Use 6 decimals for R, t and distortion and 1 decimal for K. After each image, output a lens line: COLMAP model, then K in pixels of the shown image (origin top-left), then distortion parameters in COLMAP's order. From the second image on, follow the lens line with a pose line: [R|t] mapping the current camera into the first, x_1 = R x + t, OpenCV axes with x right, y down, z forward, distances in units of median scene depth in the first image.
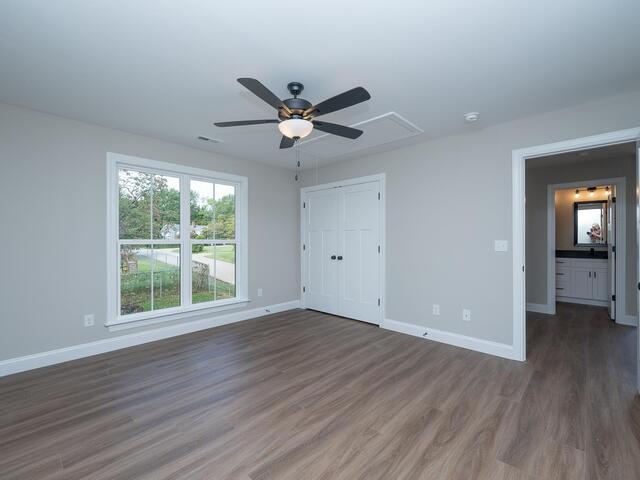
lens RADIAL K [[287.8, 0, 319.0], [0, 287.8, 244.0], [0, 0, 1]] dist [0.000404, -0.000770]
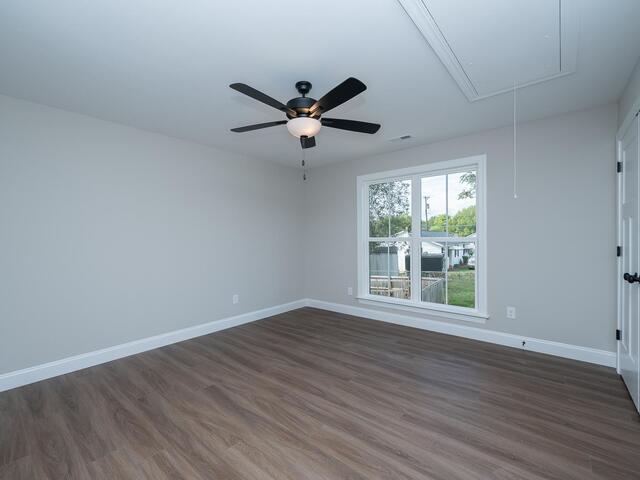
lens RADIAL K [[287.8, 0, 317.3], [0, 287.8, 236.4], [0, 0, 1]] dist [0.000404, -0.000770]
pose [[0.045455, -0.007504, -0.998938, 0.684687], [-0.004483, 0.999960, -0.007716, -0.010053], [0.998956, 0.004829, 0.045420, 0.732502]]
